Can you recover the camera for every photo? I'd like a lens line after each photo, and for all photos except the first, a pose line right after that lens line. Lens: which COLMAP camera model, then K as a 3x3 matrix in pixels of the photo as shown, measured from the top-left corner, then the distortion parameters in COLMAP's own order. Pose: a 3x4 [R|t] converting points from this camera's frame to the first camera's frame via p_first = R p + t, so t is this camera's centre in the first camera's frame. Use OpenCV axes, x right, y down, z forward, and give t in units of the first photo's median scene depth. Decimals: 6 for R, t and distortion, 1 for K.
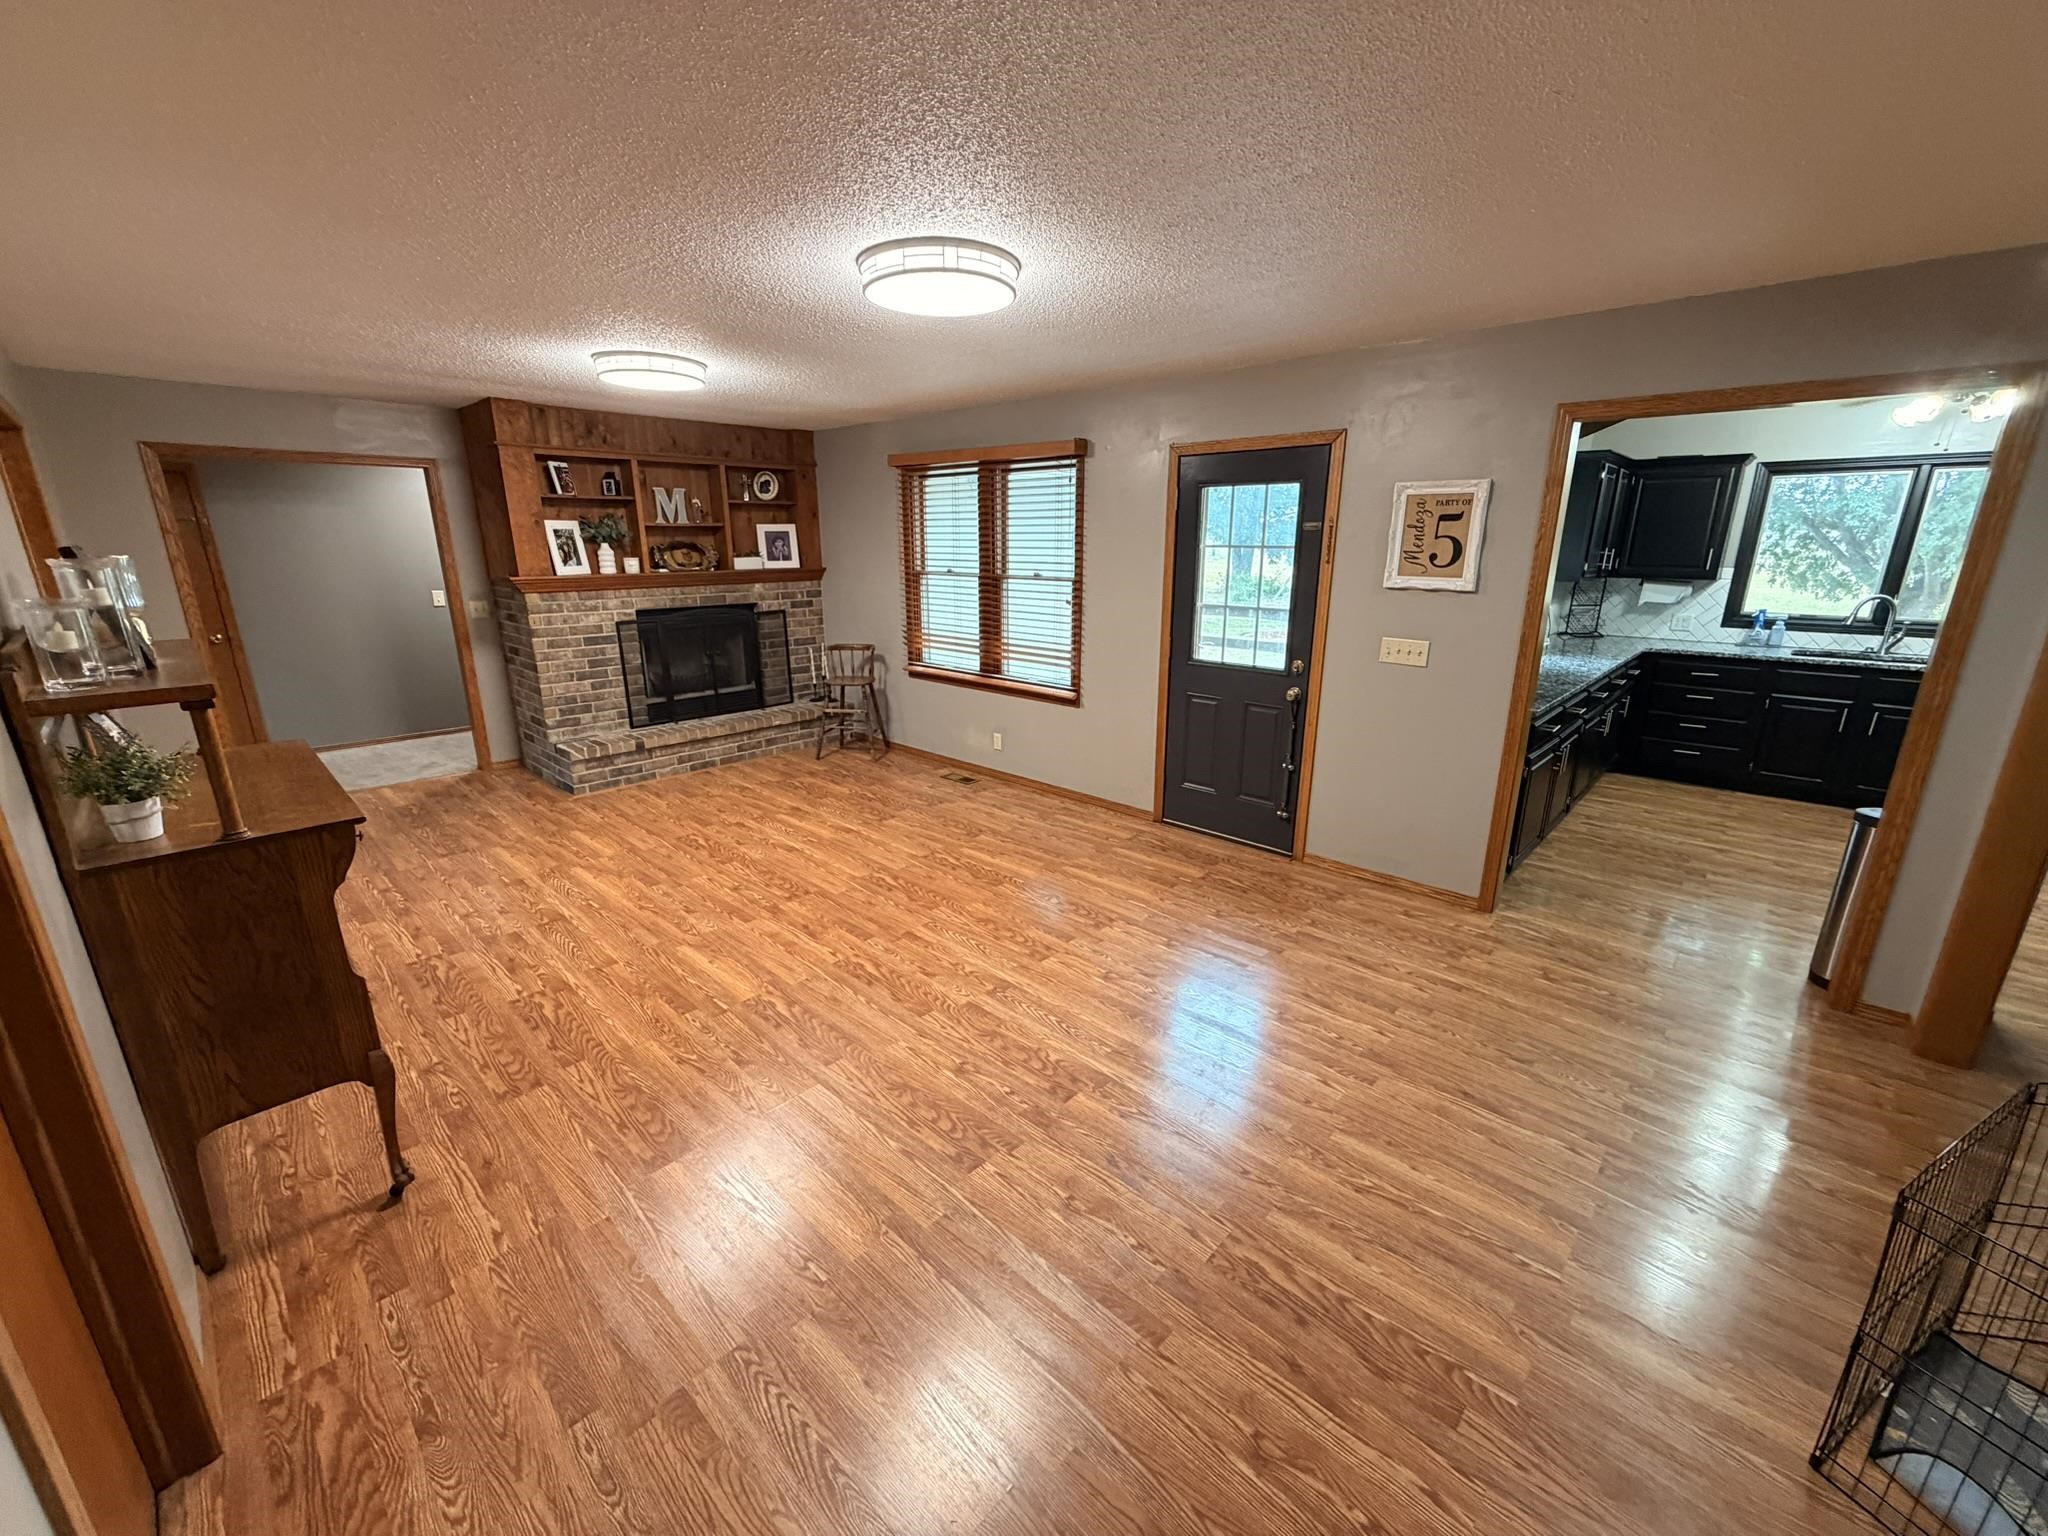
lens RADIAL K [[819.2, 0, 1024.1], [0, 819.2, 773.1], [0, 0, 1]] dist [0.003938, -0.000261]
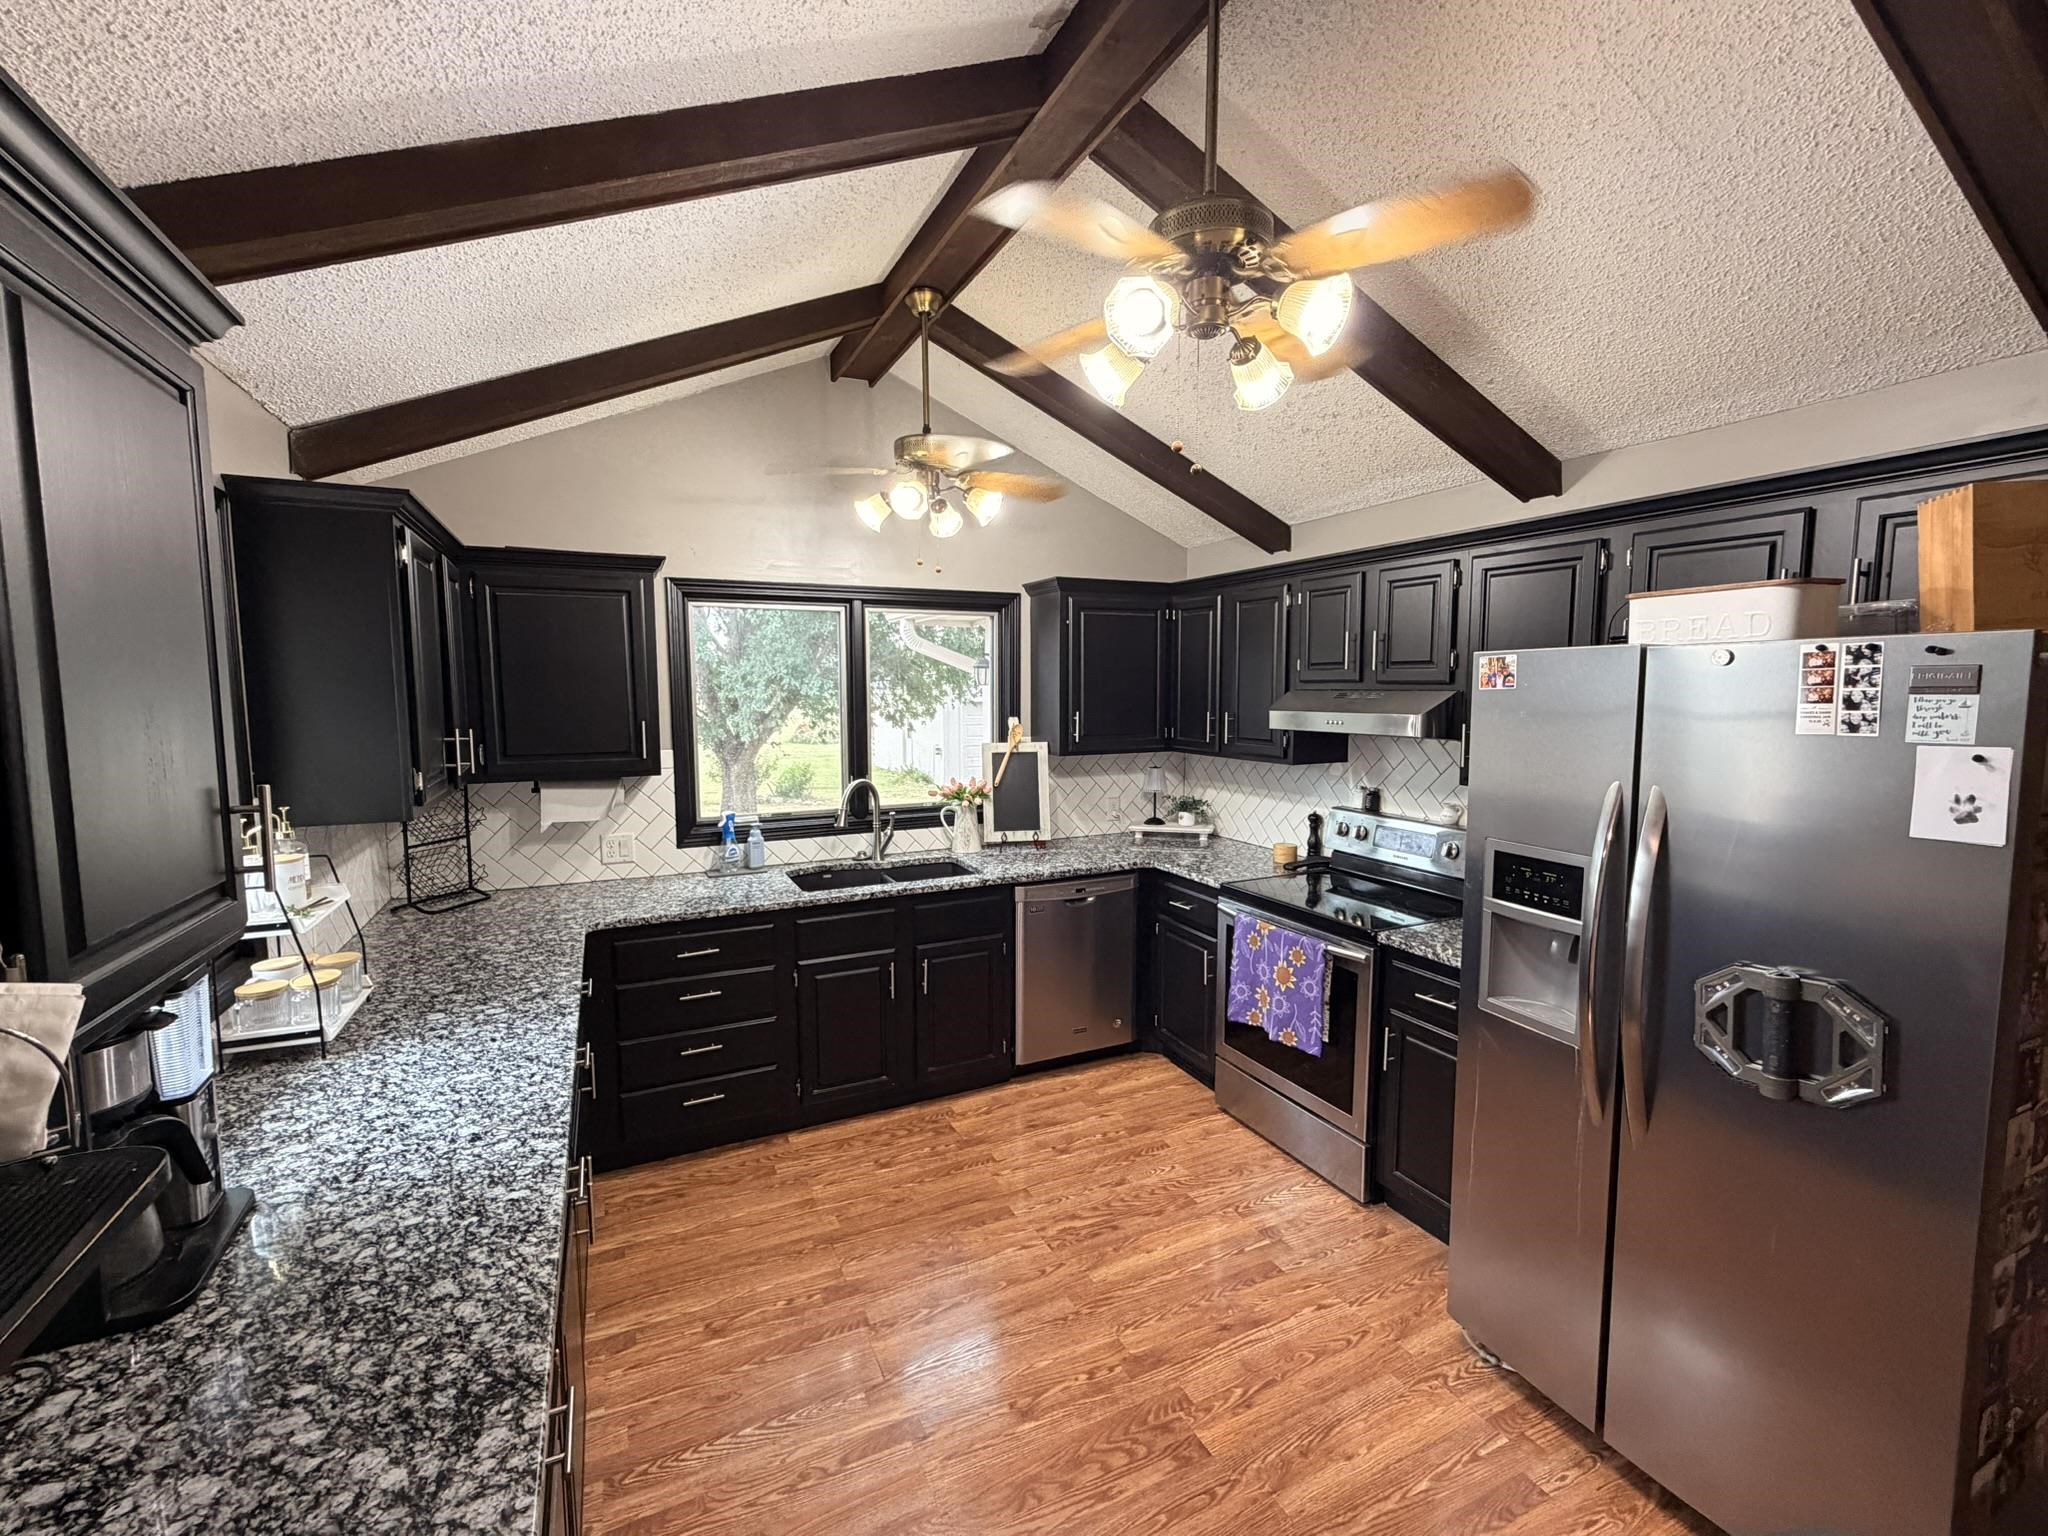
lens RADIAL K [[862.2, 0, 1023.5], [0, 862.2, 762.9], [0, 0, 1]] dist [-0.011399, -0.000249]
pose [[0.357253, -0.081562, 0.930440, 0.399514], [0.265326, 0.964002, -0.017371, -0.170281], [-0.895529, 0.253076, 0.366033, 0.577900]]
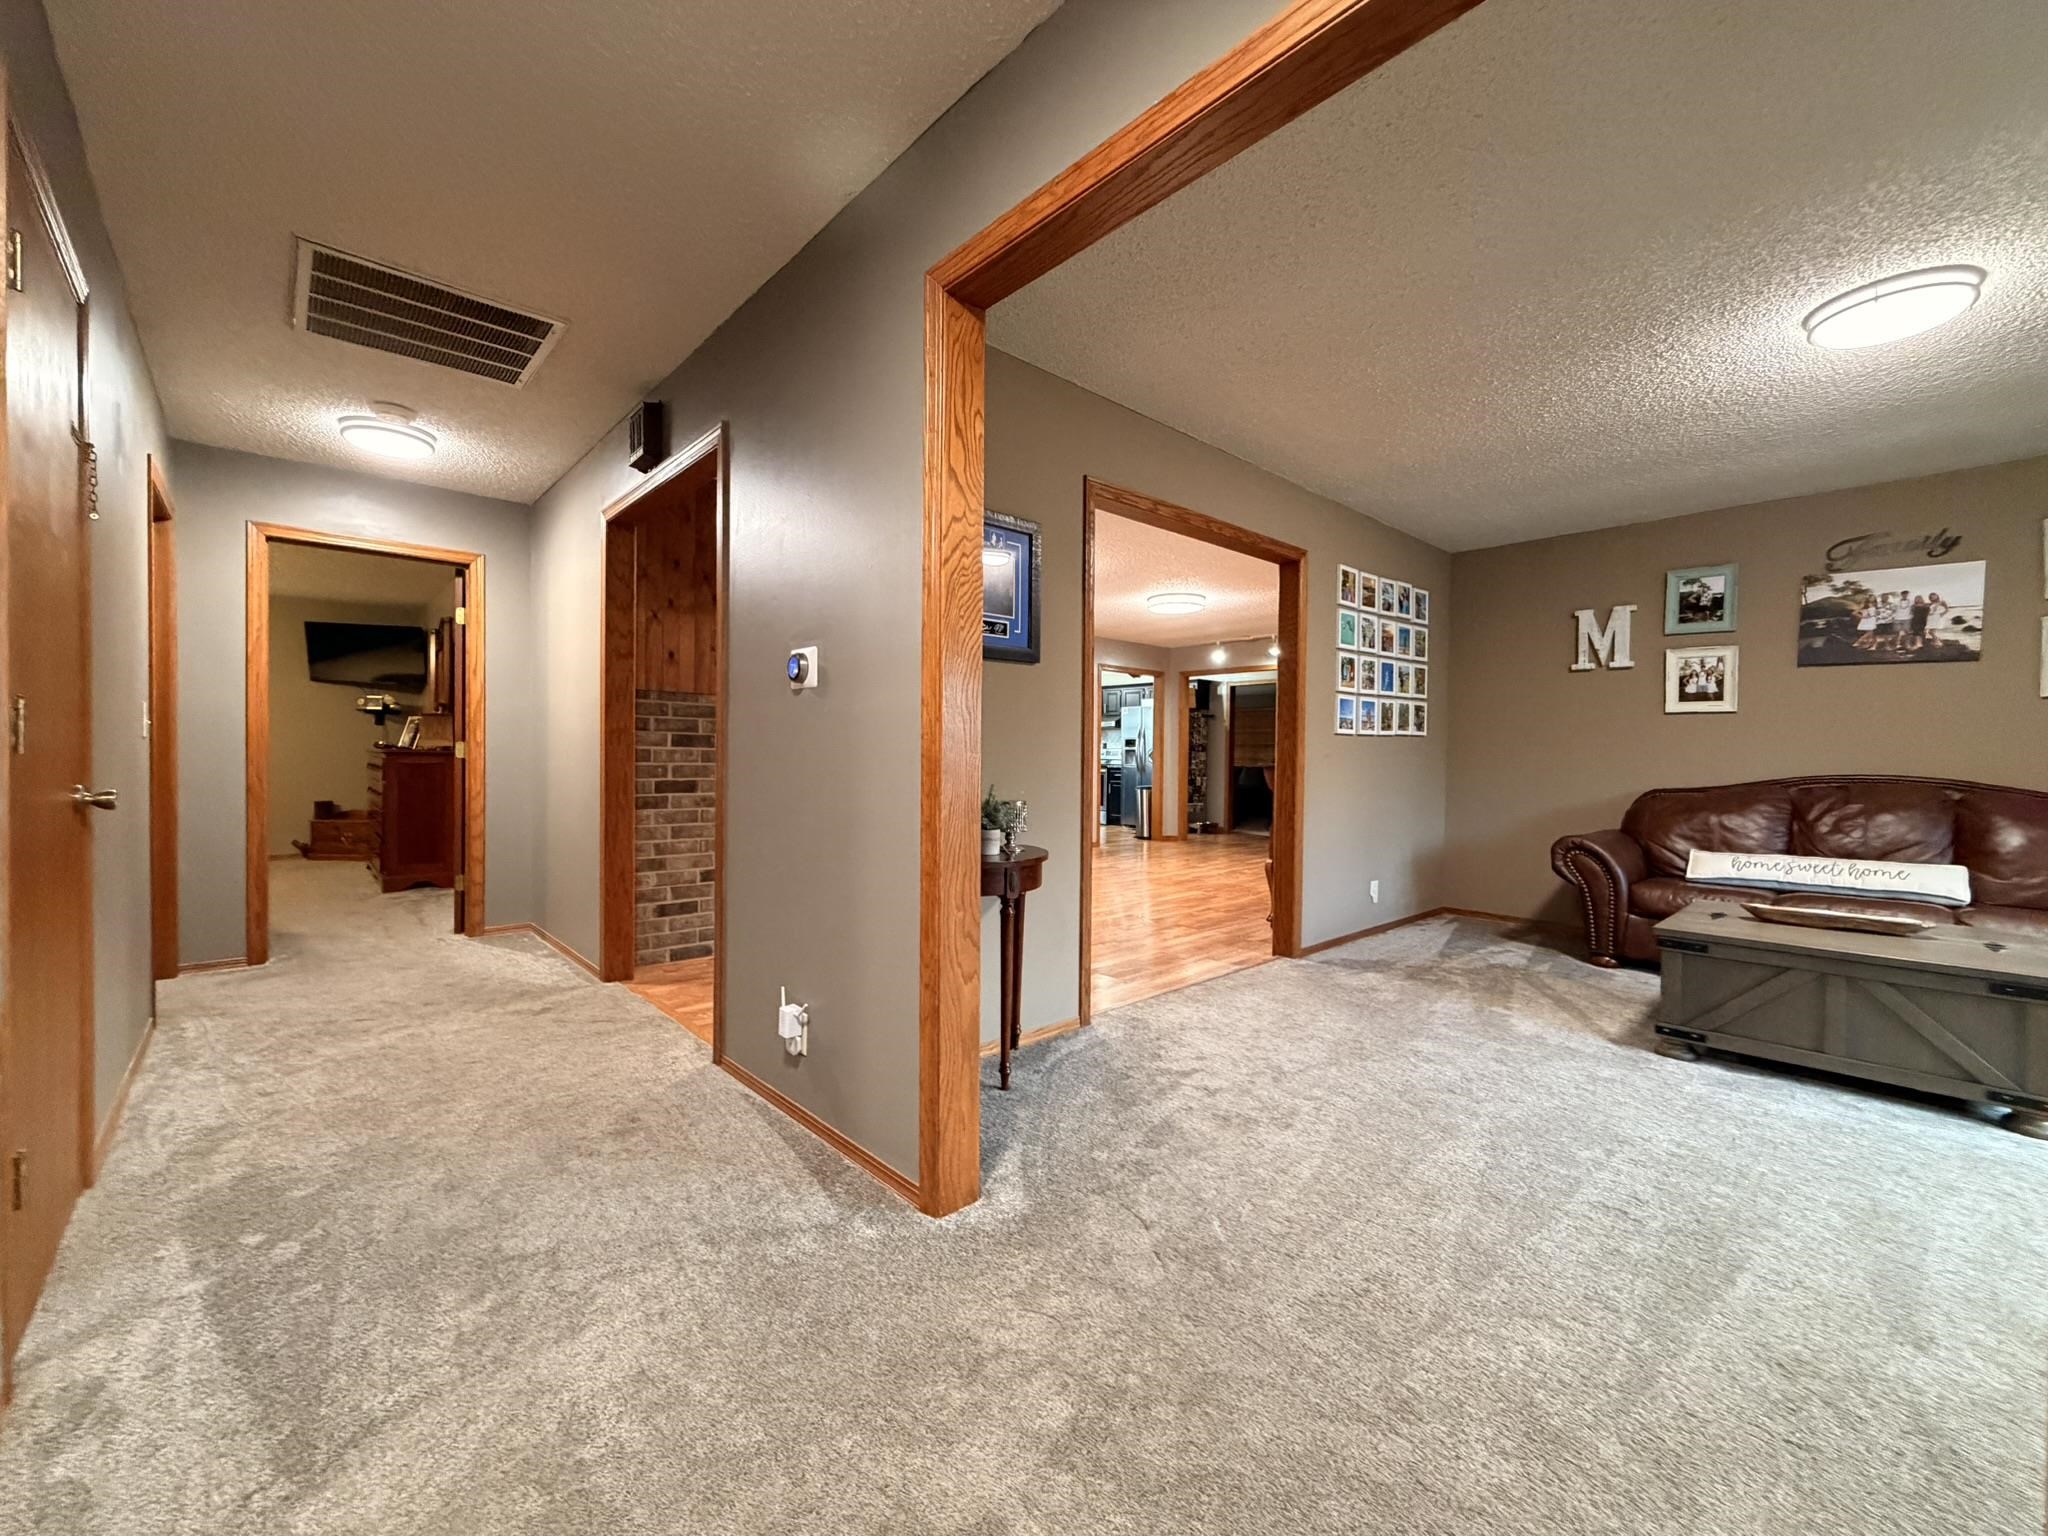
lens RADIAL K [[819.2, 0, 1026.4], [0, 819.2, 774.6], [0, 0, 1]] dist [0.003938, -0.000261]
pose [[0.062137, -0.023527, 0.997790, -1.341793], [0.266349, 0.963857, 0.006140, -0.085385], [-0.961872, 0.265378, 0.066157, 0.665090]]
